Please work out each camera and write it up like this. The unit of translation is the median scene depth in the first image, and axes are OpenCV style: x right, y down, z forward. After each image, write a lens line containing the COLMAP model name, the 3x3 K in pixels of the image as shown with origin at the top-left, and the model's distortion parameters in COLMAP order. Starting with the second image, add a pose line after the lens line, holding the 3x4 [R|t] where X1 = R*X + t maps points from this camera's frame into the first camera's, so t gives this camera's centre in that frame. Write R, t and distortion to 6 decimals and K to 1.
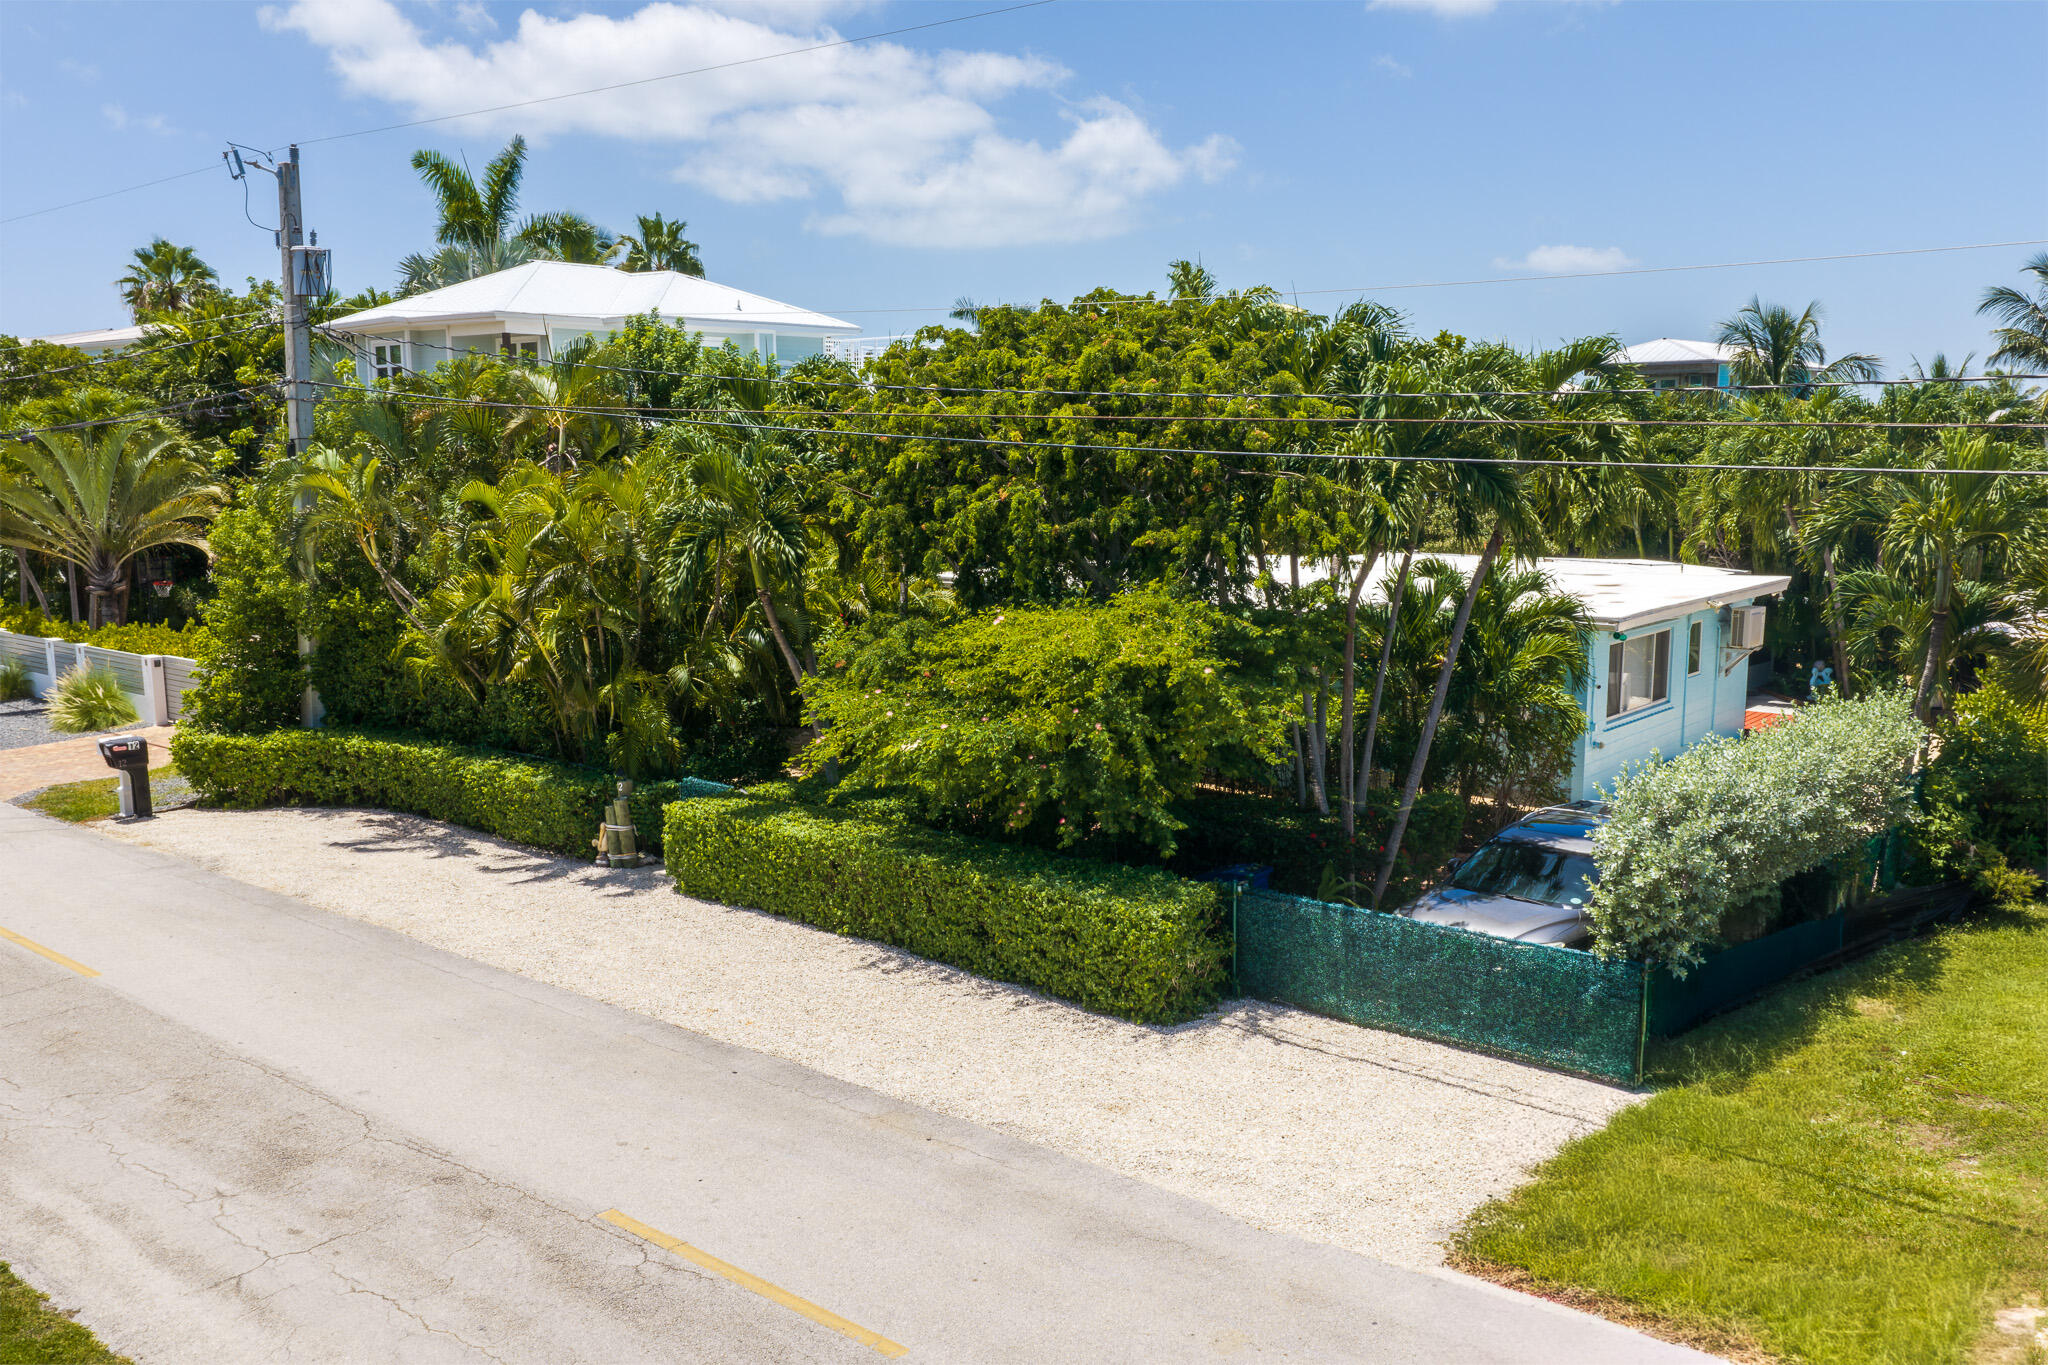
lens RADIAL K [[1707.6, 0, 1055.1], [0, 1707.6, 685.6], [0, 0, 1]] dist [0.013972, -0.001904]
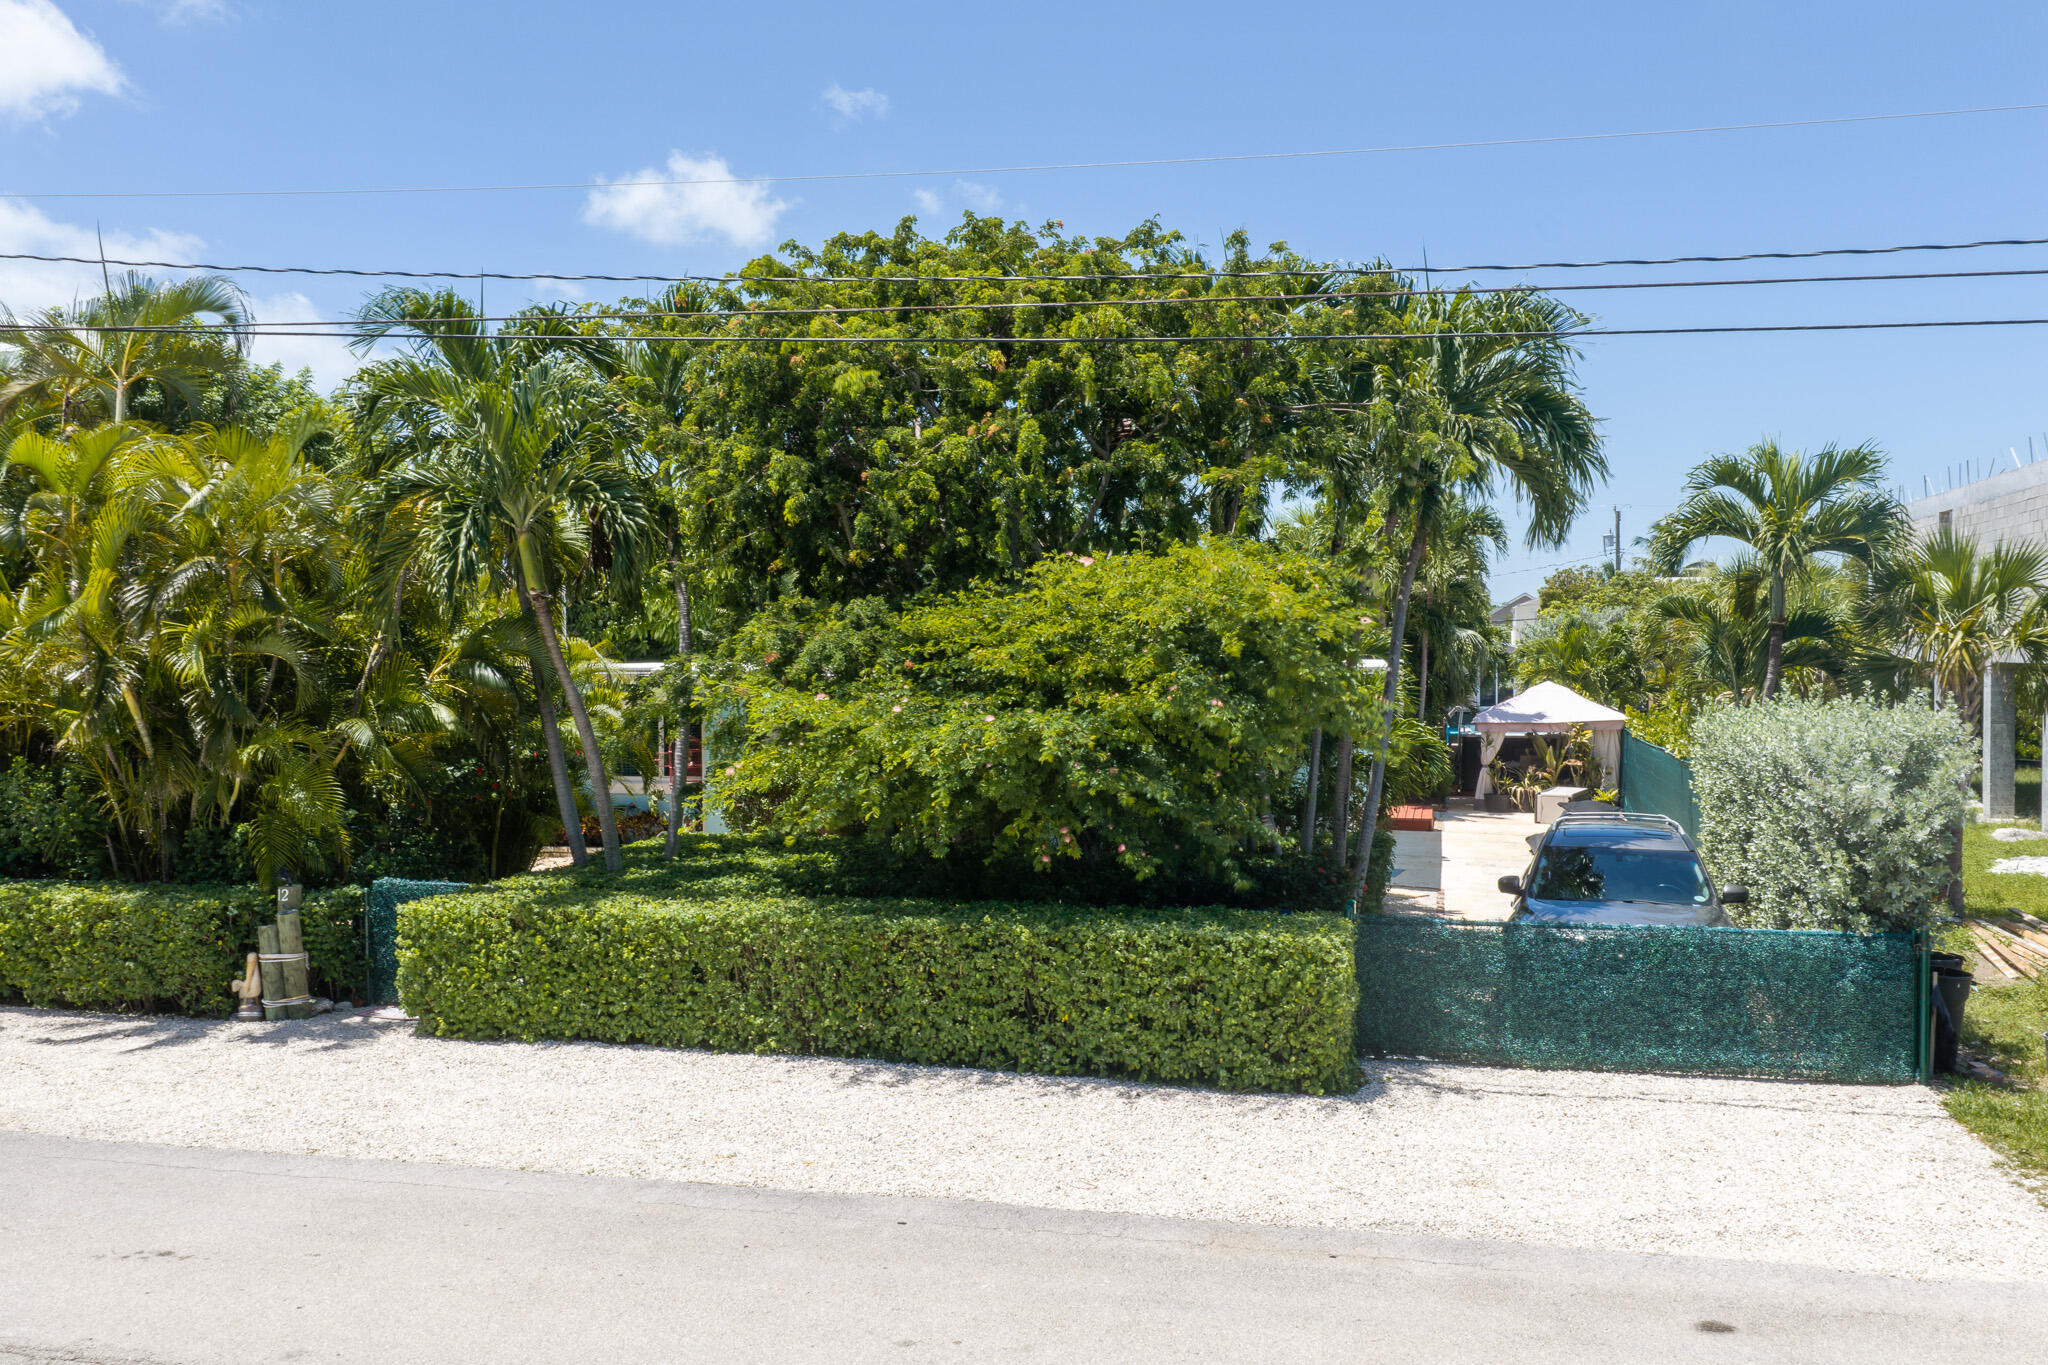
lens RADIAL K [[1707.6, 0, 1055.1], [0, 1707.6, 685.6], [0, 0, 1]] dist [0.013972, -0.001904]
pose [[0.897087, -0.007531, 0.441789, -0.326398], [0.062524, 0.991958, -0.110050, 0.082282], [-0.437407, 0.126347, 0.890344, 0.313146]]
